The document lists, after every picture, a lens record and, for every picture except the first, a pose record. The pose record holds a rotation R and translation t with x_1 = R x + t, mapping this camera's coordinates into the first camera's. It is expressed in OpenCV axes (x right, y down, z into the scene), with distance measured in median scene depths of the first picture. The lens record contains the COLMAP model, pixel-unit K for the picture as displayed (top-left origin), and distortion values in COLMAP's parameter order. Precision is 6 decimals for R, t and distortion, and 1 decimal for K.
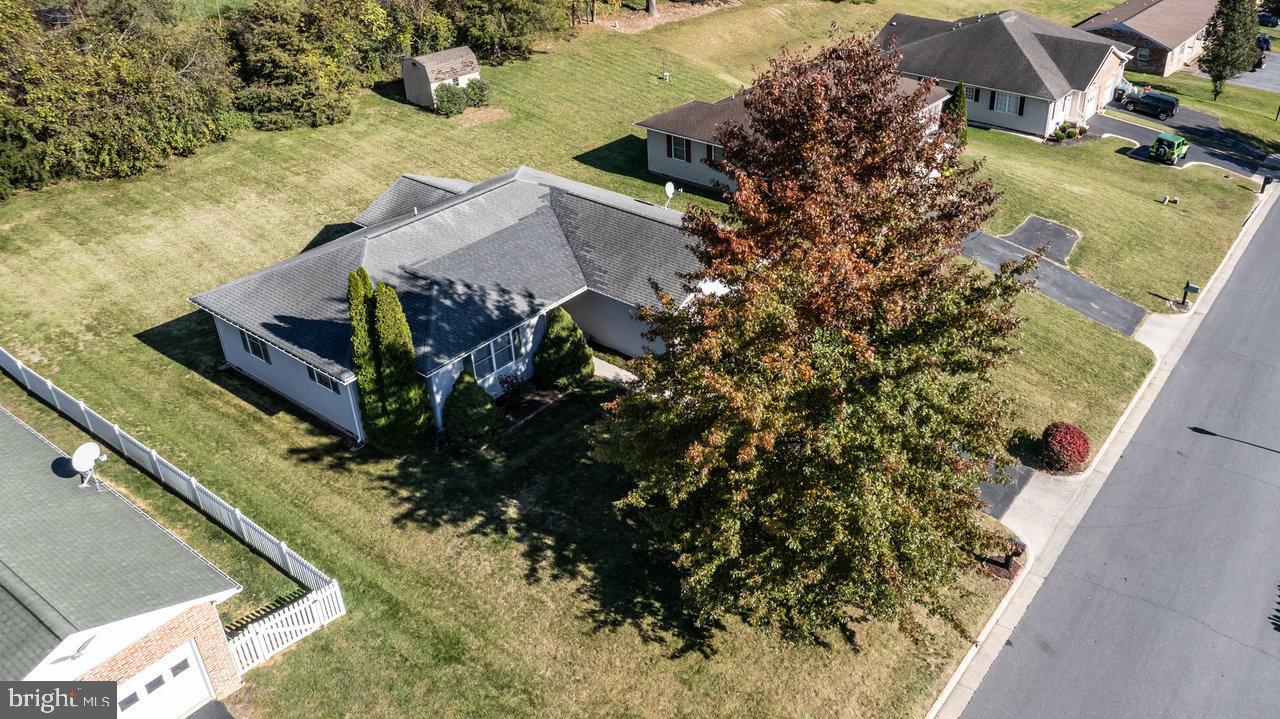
lens RADIAL K [[994.4, 0, 771.5], [0, 994.4, 297.7], [0, 0, 1]] dist [-0.088546, 0.086564]
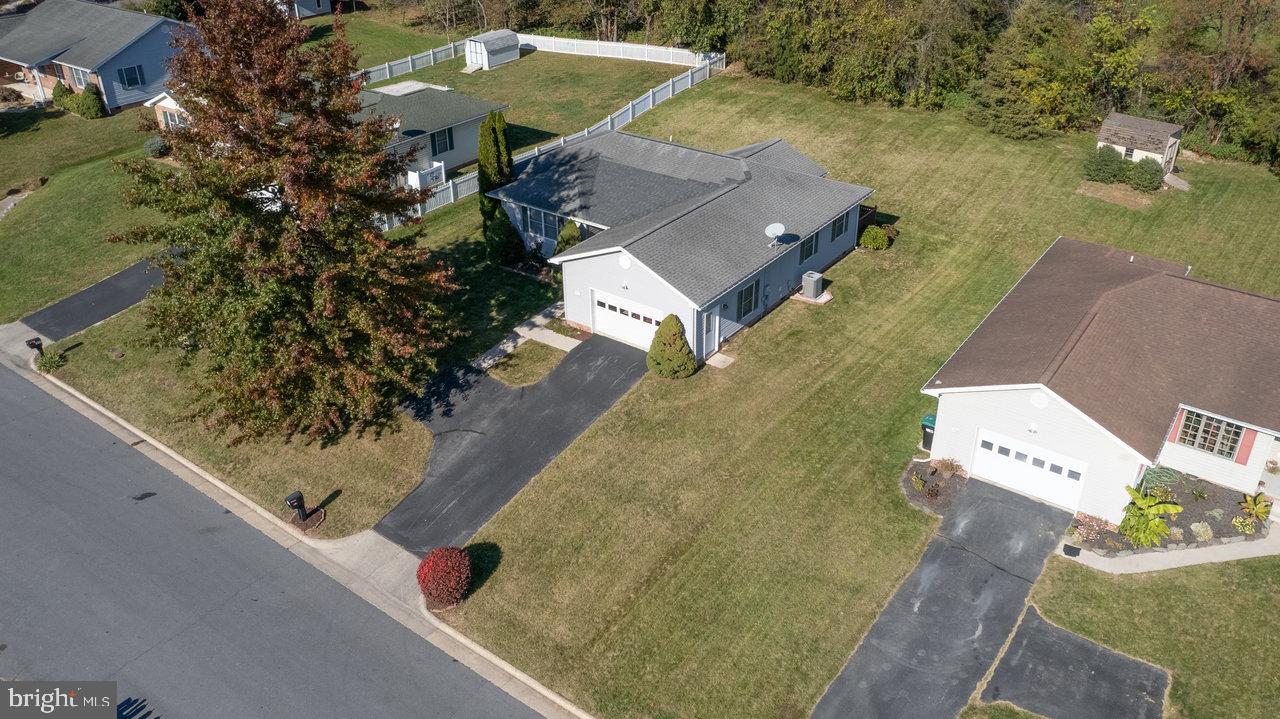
lens RADIAL K [[987.0, 0, 673.3], [0, 987.0, 359.5], [0, 0, 1]] dist [-0.055844, 0.003105]
pose [[-0.017357, 0.488499, -0.872392, 0.750524], [-0.479986, 0.761338, 0.435864, -0.362041], [0.877104, 0.426301, 0.221258, 0.722870]]
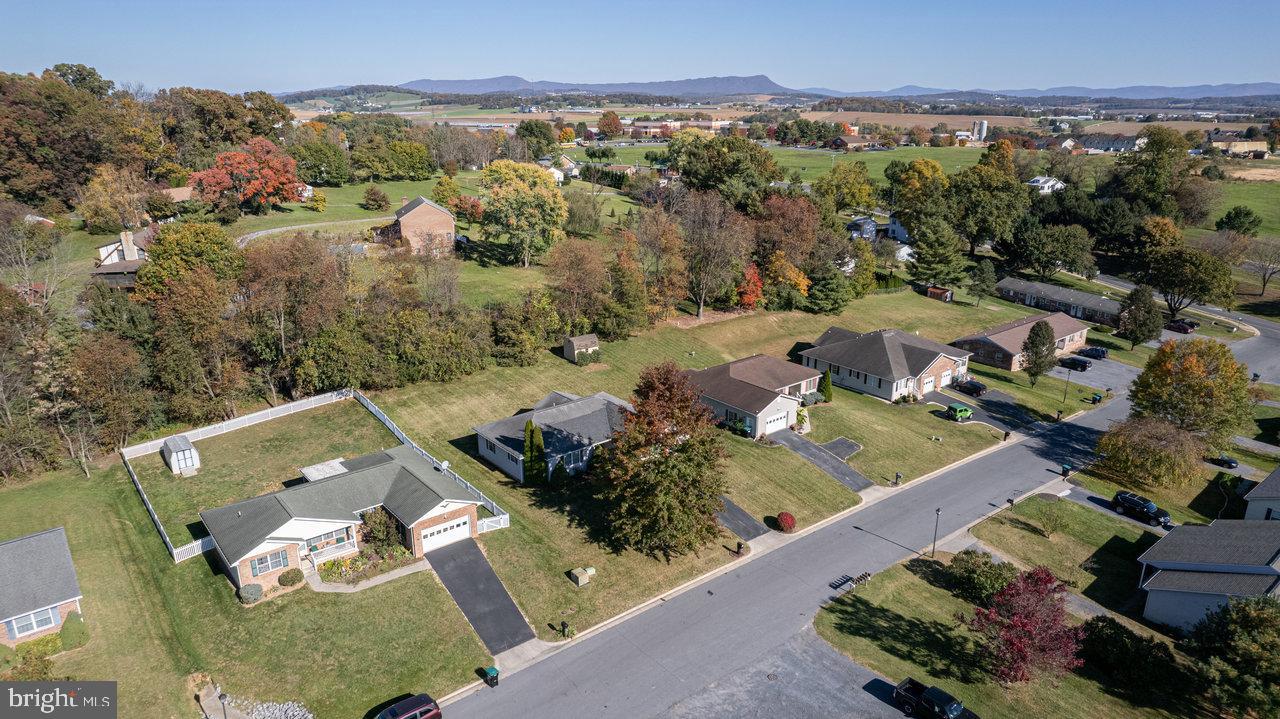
lens RADIAL K [[818.0, 0, 640.0], [0, 818.0, 359.5], [0, 0, 1]] dist [-0.066449, 0.055705]
pose [[0.957409, 0.071902, -0.279638, 0.388343], [-0.122876, 0.977881, -0.169261, 0.114699], [0.261283, 0.196413, 0.945068, -0.866362]]
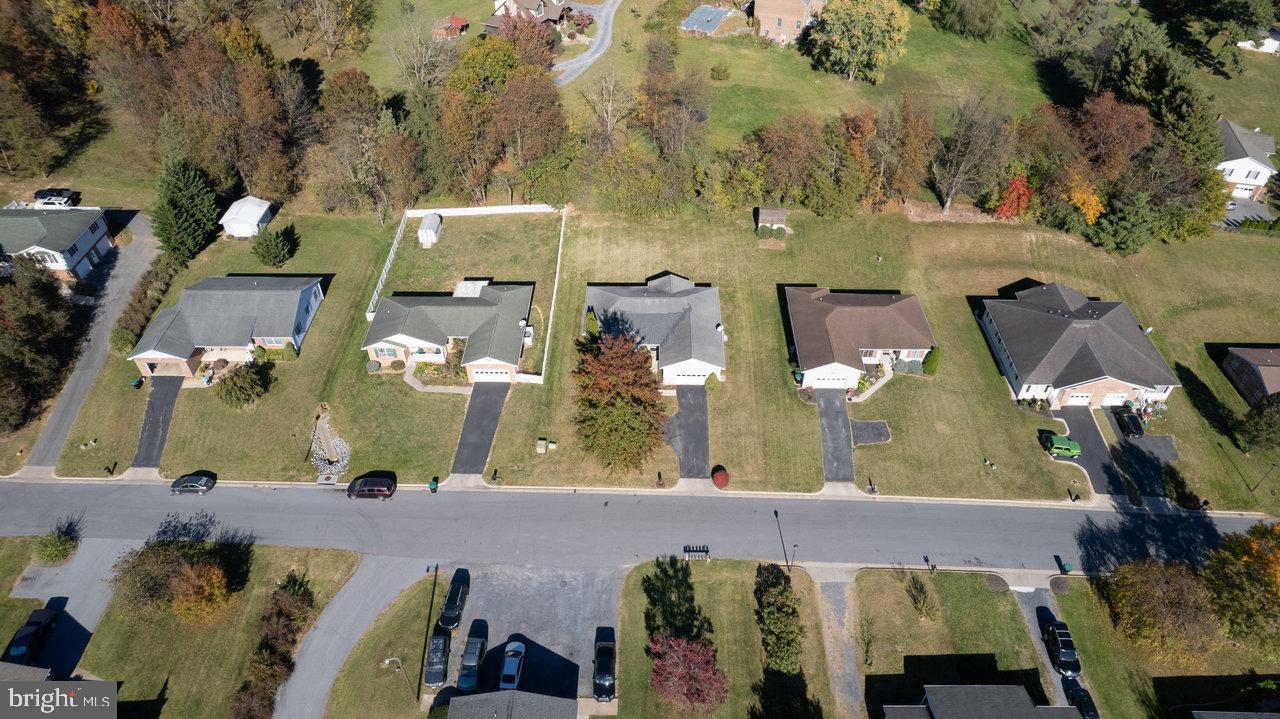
lens RADIAL K [[818.0, 0, 640.0], [0, 818.0, 359.5], [0, 0, 1]] dist [-0.066449, 0.055705]
pose [[0.545198, 0.552897, -0.630130, 1.199609], [-0.389233, 0.832690, 0.393860, -0.807056], [0.742467, 0.030535, 0.669186, -0.655495]]
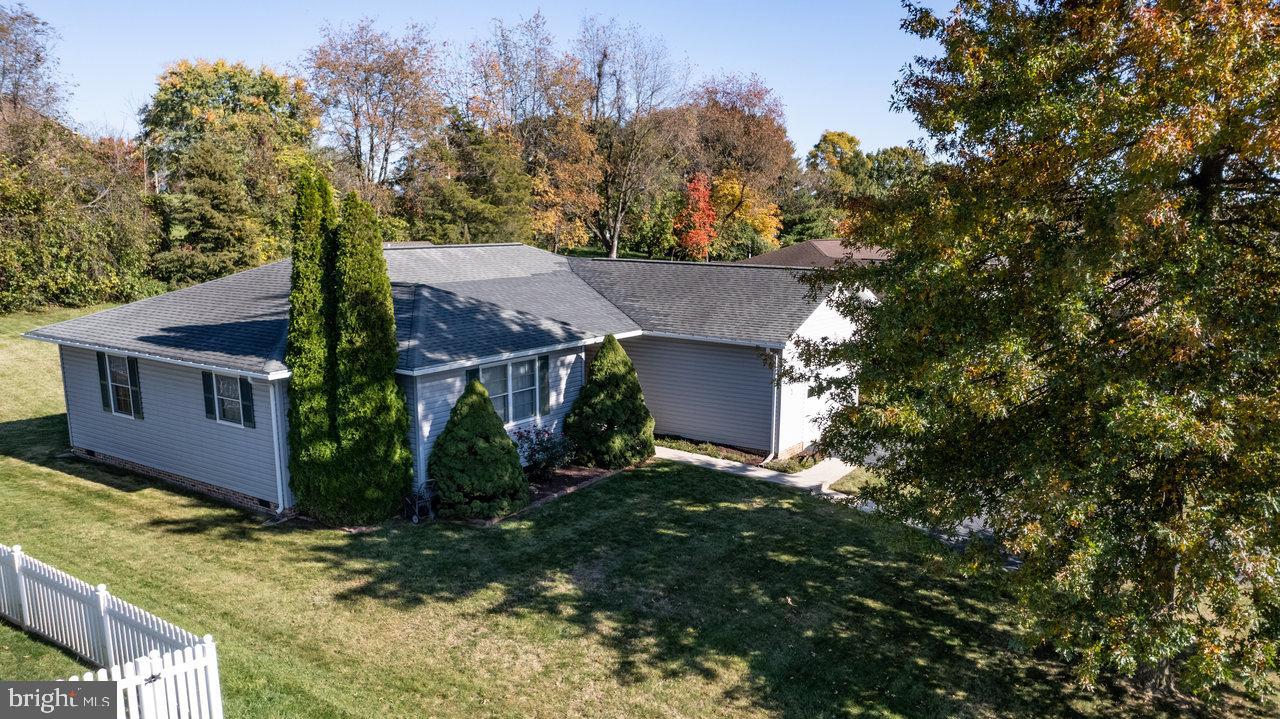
lens RADIAL K [[929.1, 0, 717.0], [0, 929.1, 399.7], [0, 0, 1]] dist [-0.097927, 0.088690]
pose [[0.998104, -0.010180, 0.060695, -0.143989], [0.027472, 0.956214, -0.291376, 0.182231], [-0.055071, 0.292491, 0.954681, 0.335315]]
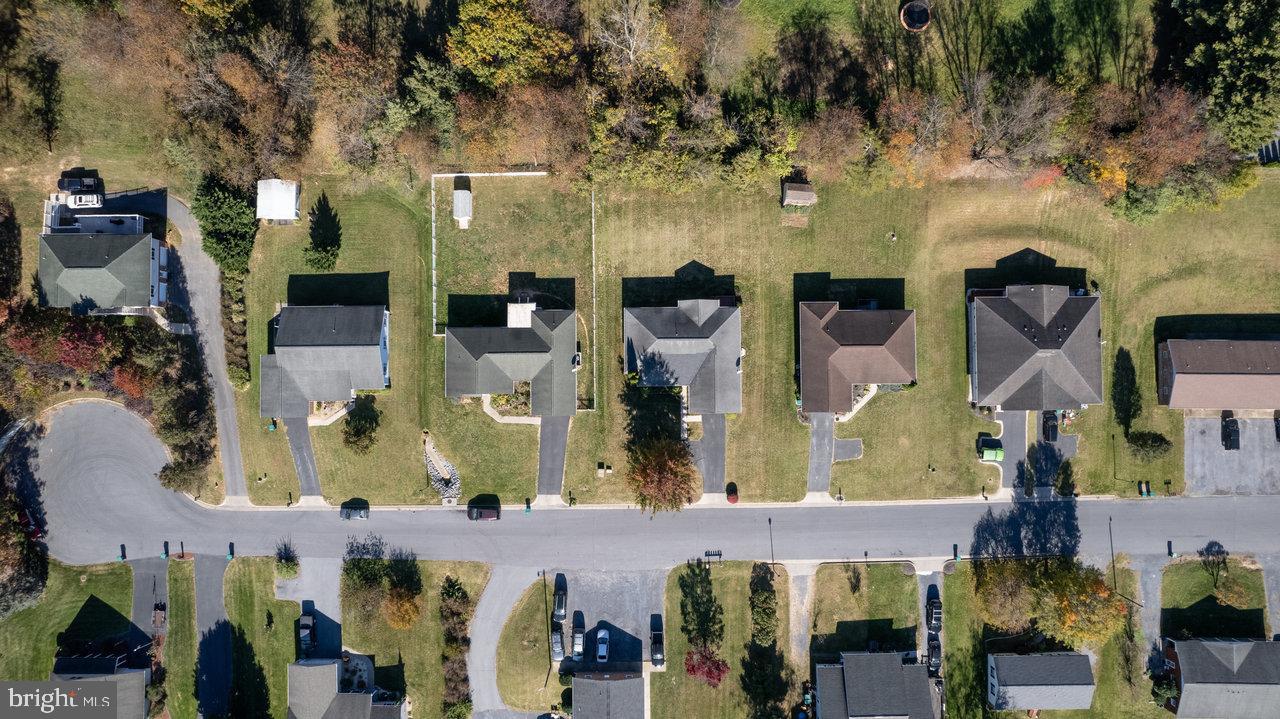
lens RADIAL K [[818.0, 0, 640.0], [0, 818.0, 359.5], [0, 0, 1]] dist [-0.066449, 0.055705]
pose [[0.564436, 0.823736, -0.053583, -0.170429], [-0.379035, 0.316290, 0.869651, -2.265506], [0.733310, -0.470553, 0.490750, -0.542951]]
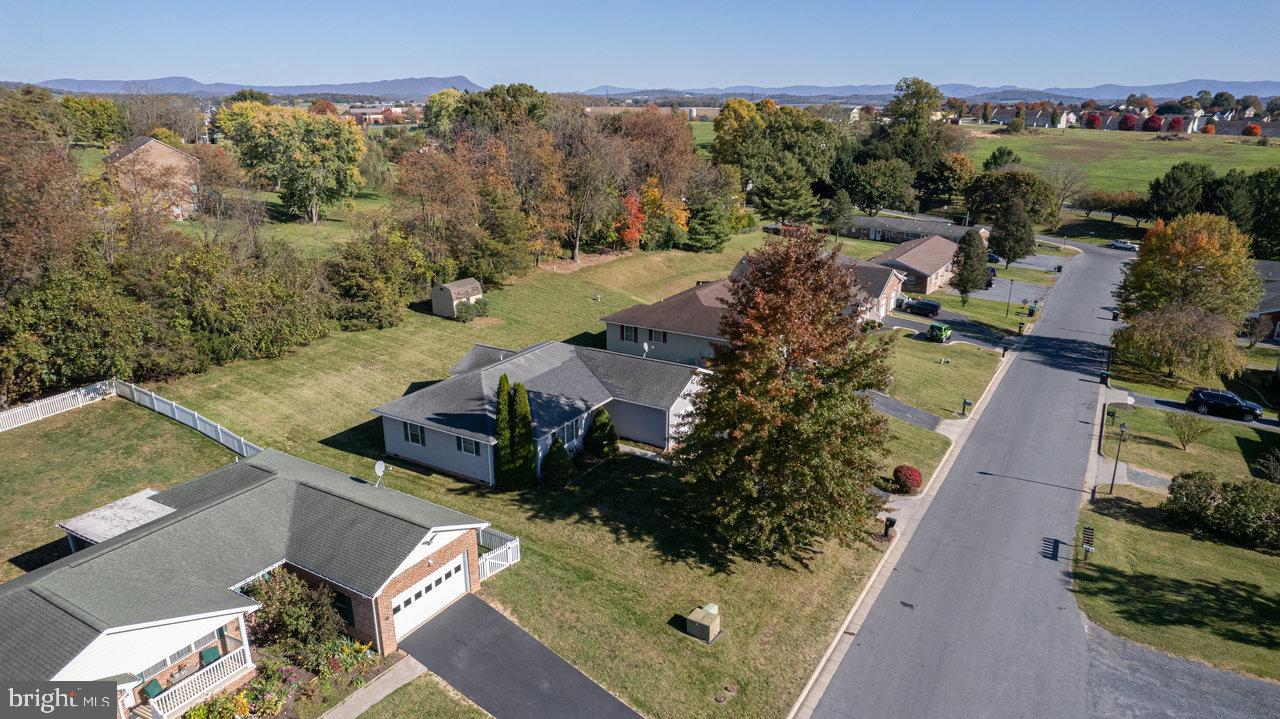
lens RADIAL K [[818.0, 0, 640.0], [0, 818.0, 359.5], [0, 0, 1]] dist [-0.066449, 0.055705]
pose [[0.998340, -0.033157, 0.047090, -0.167793], [0.041288, 0.982093, -0.183815, 0.148445], [-0.040152, 0.185454, 0.981832, -0.290841]]
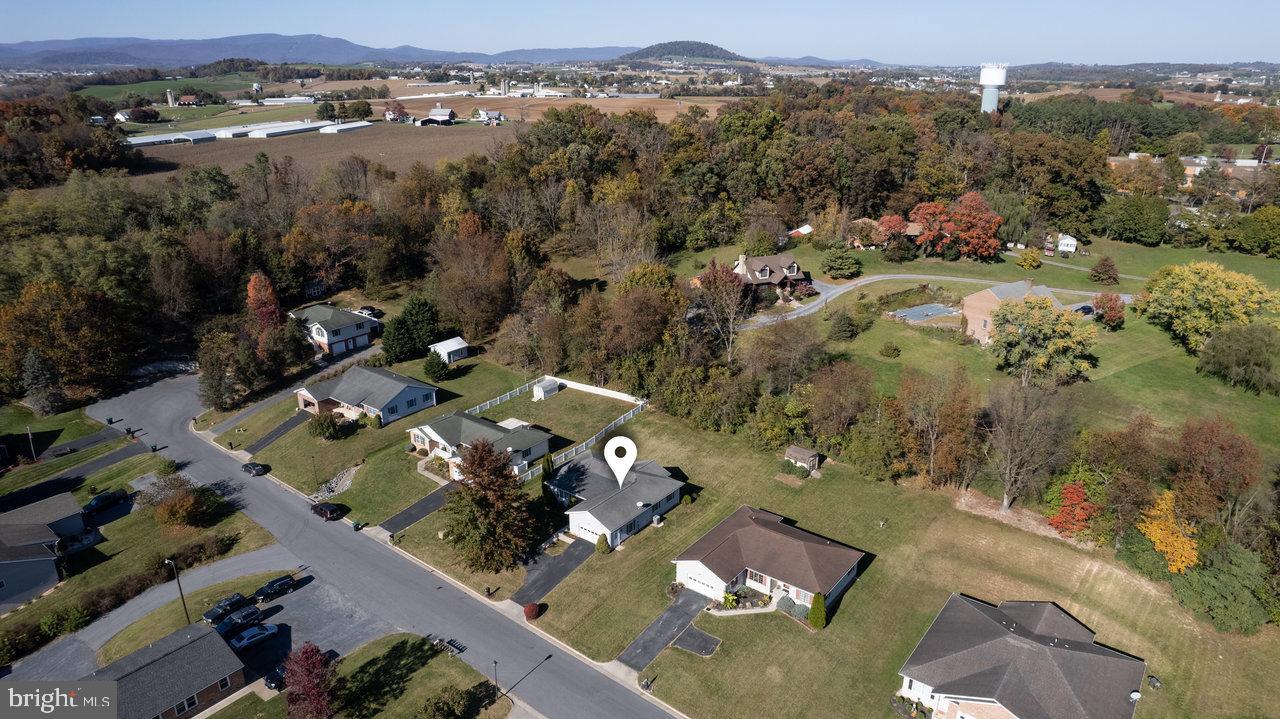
lens RADIAL K [[818.0, 0, 640.0], [0, 818.0, 359.5], [0, 0, 1]] dist [-0.066449, 0.055705]
pose [[-0.068428, 0.326111, -0.942852, 1.909675], [-0.473315, 0.821326, 0.318429, -1.156355], [0.878231, 0.468055, 0.098152, 0.543578]]
